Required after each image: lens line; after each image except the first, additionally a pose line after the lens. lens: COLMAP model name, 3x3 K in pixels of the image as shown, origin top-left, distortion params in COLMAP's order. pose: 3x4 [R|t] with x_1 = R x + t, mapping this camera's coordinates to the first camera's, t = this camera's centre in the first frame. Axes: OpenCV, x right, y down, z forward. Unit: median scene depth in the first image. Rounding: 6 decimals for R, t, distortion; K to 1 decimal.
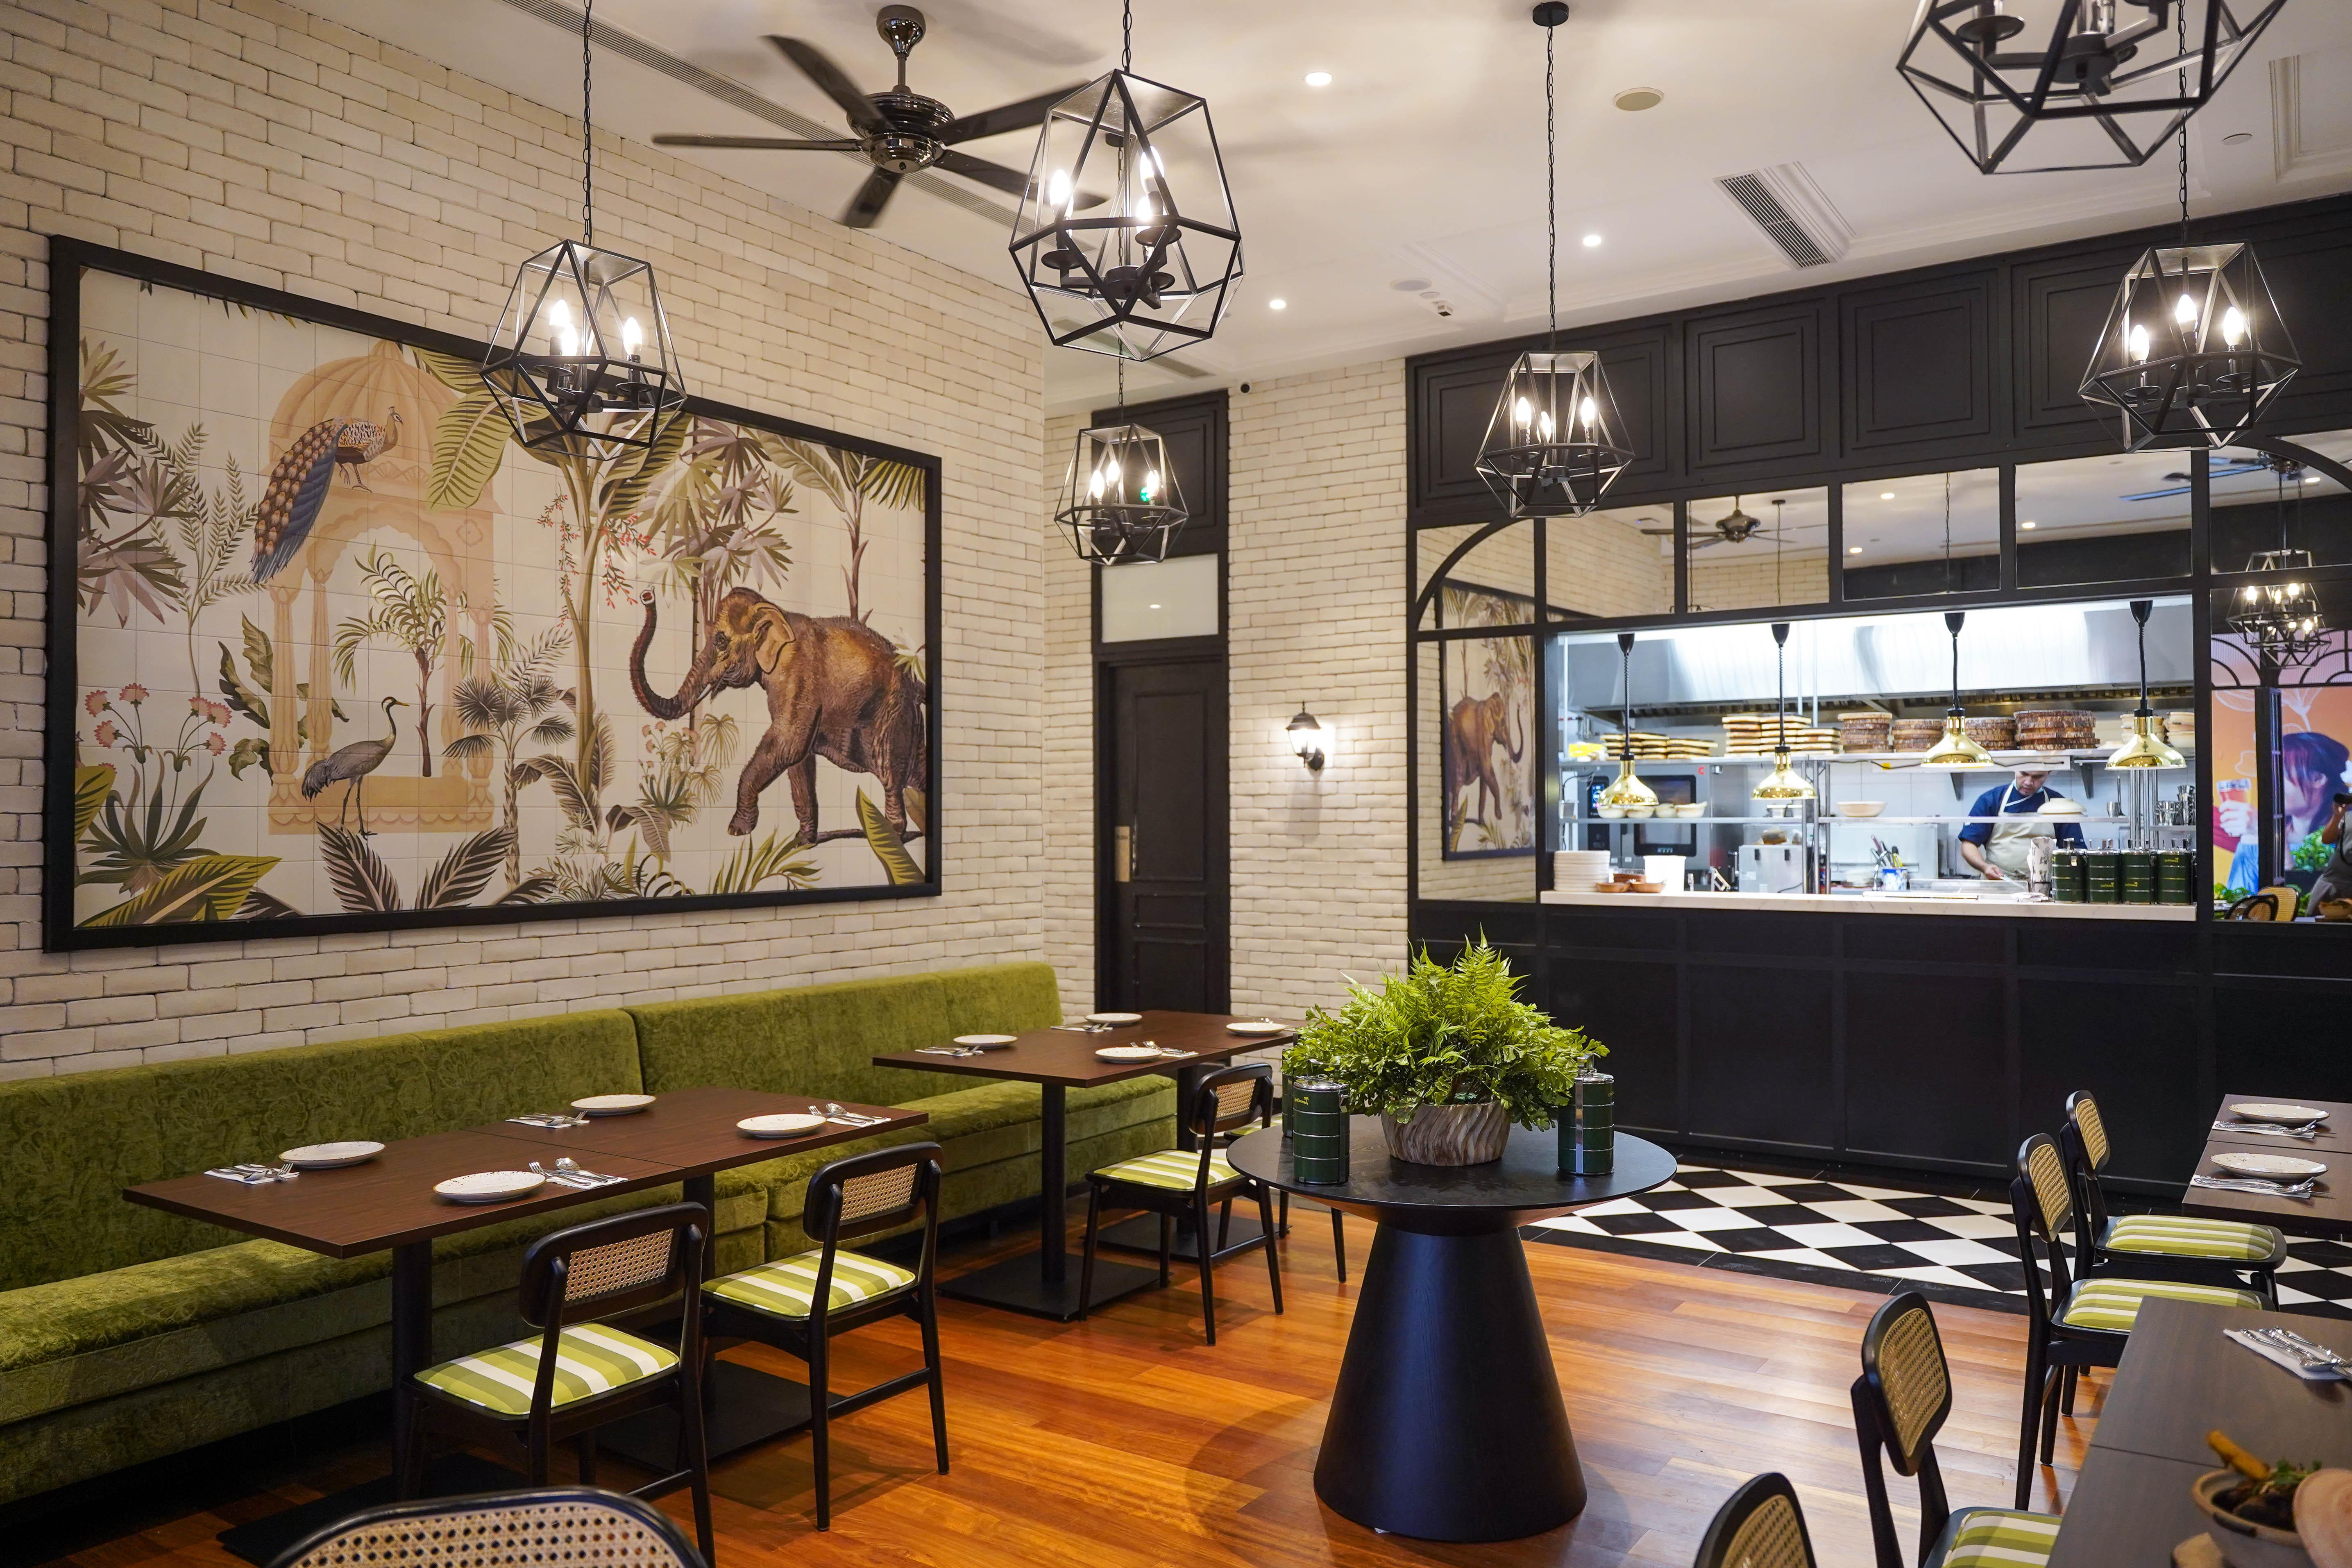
lens RADIAL K [[1657.3, 0, 1227.7], [0, 1657.3, 782.9], [0, 0, 1]] dist [-0.000318, 0.000130]
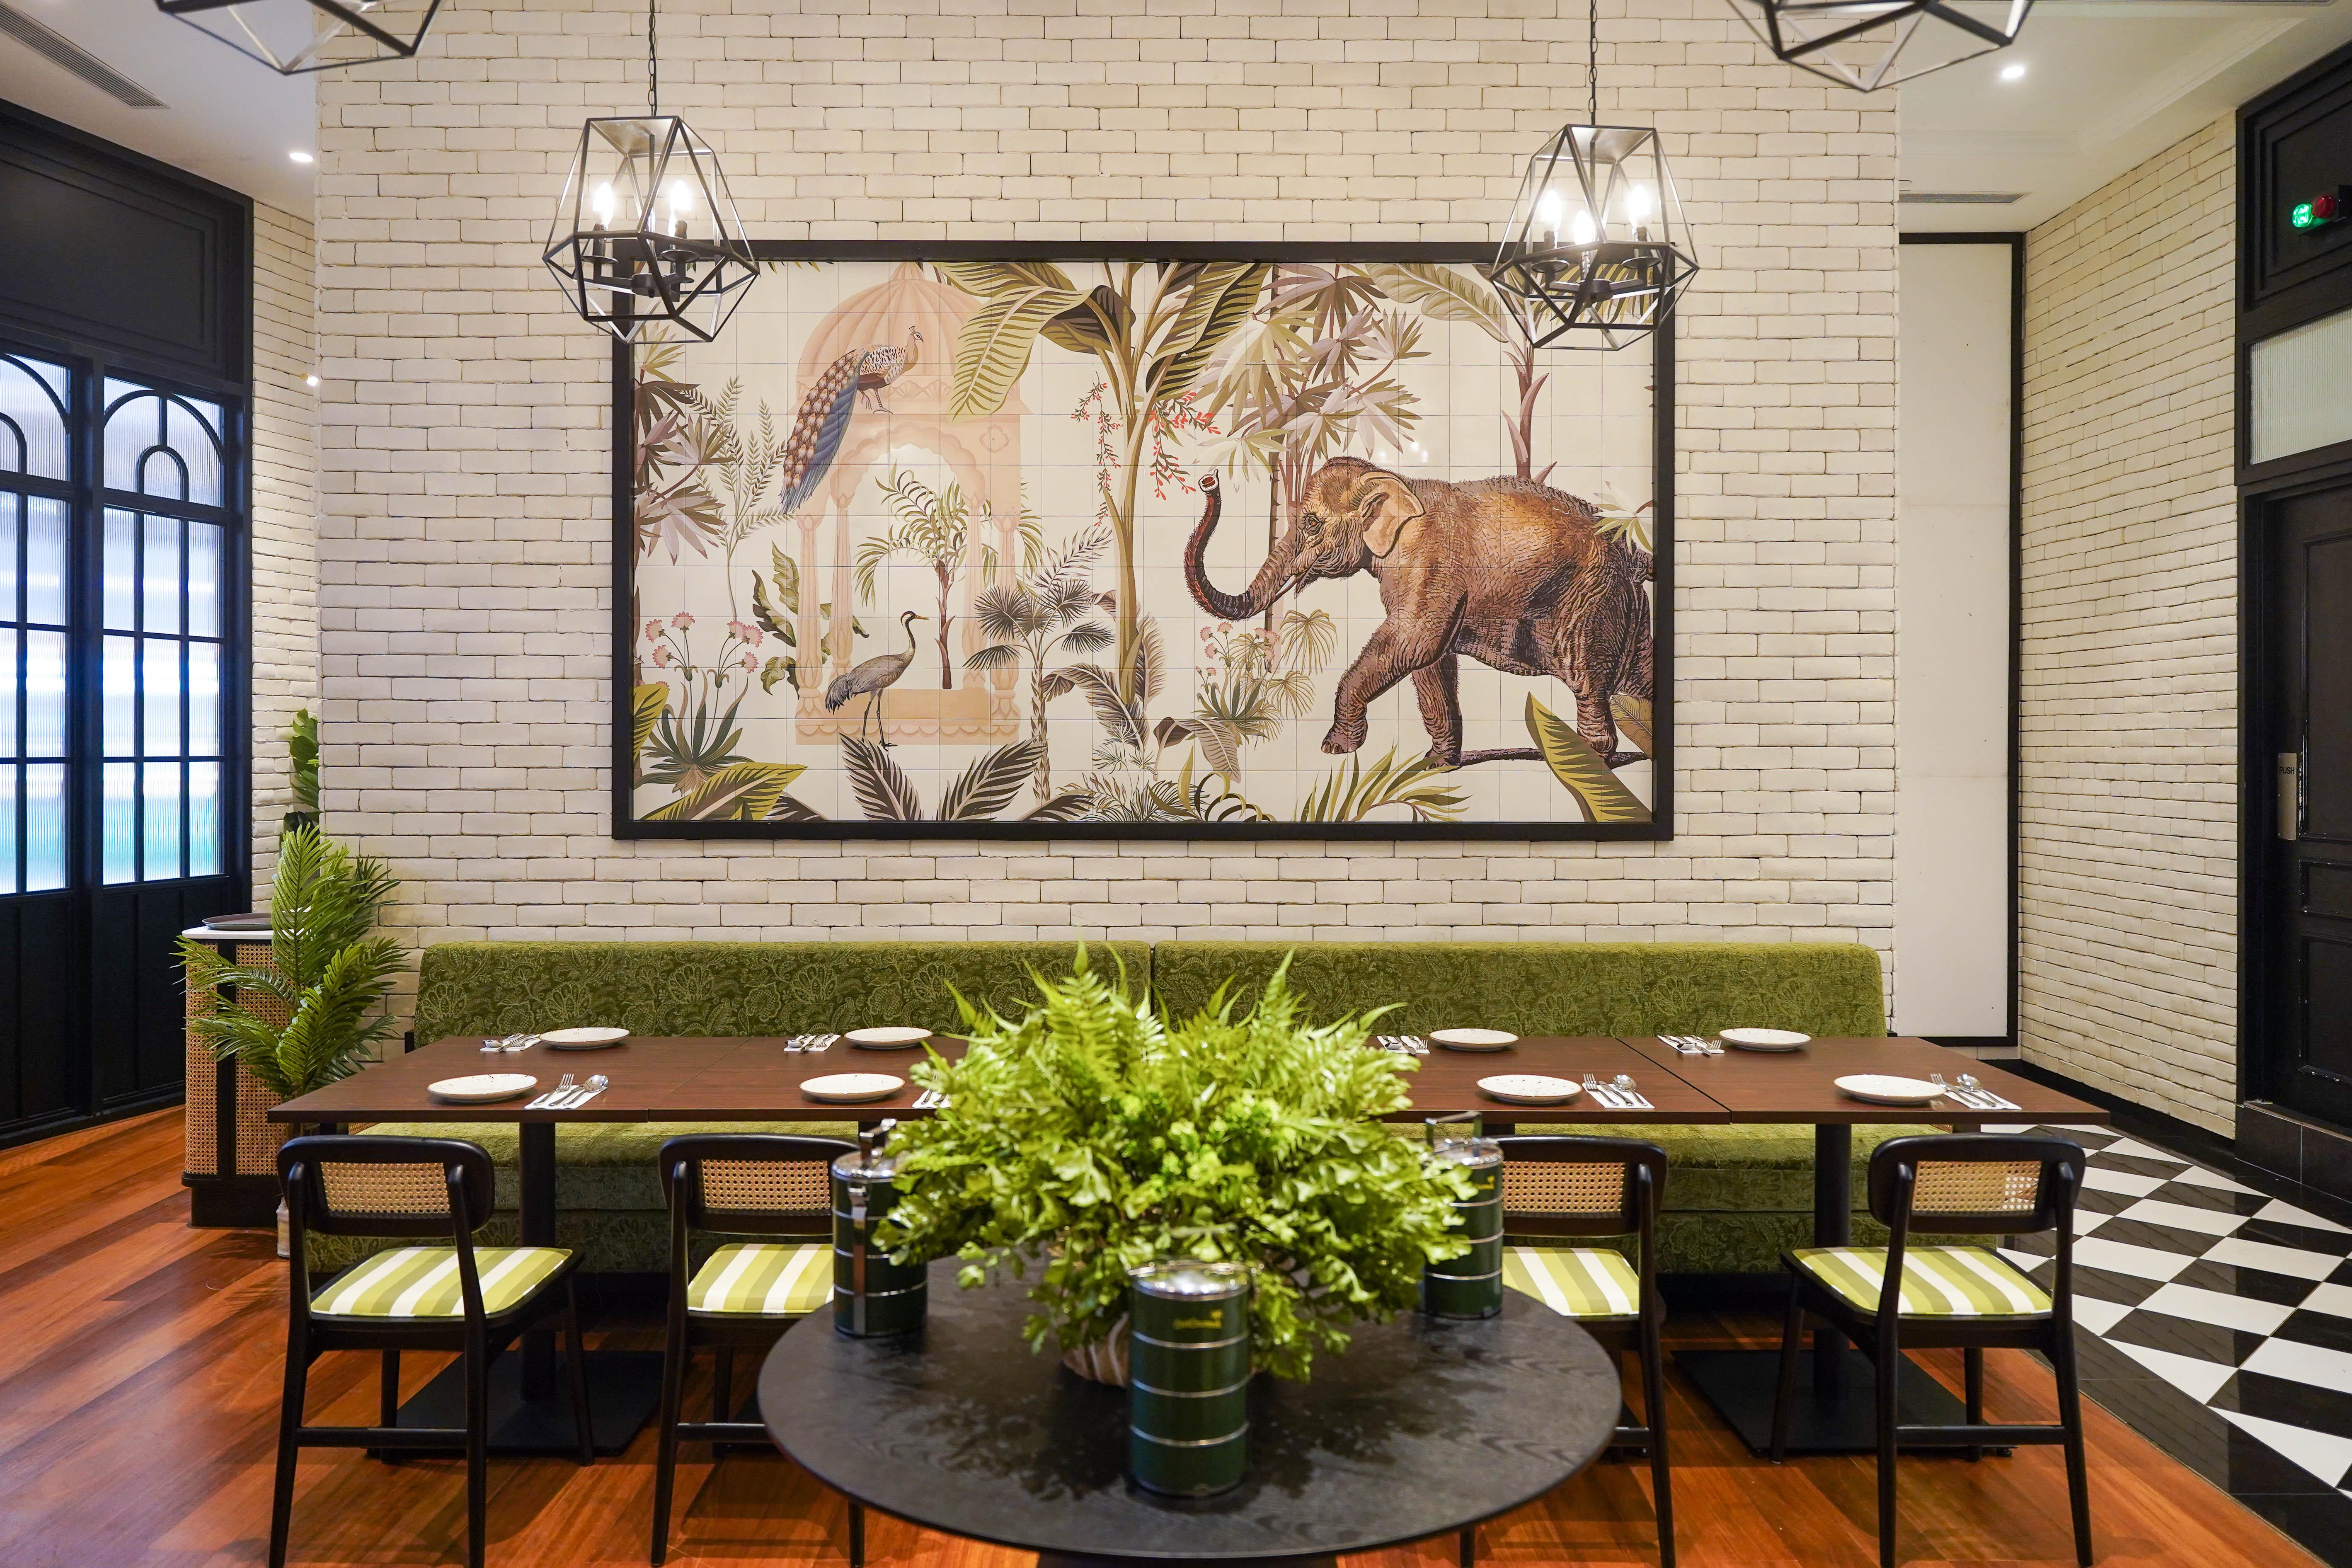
lens RADIAL K [[1712.7, 0, 1174.7], [0, 1712.7, 745.8], [0, 0, 1]] dist [-0.011932, -0.000536]
pose [[0.555343, 0.008802, -0.831575, 0.425205], [0.010749, 0.999784, 0.017760, 0.012782], [0.831552, -0.018801, 0.555128, 0.501679]]
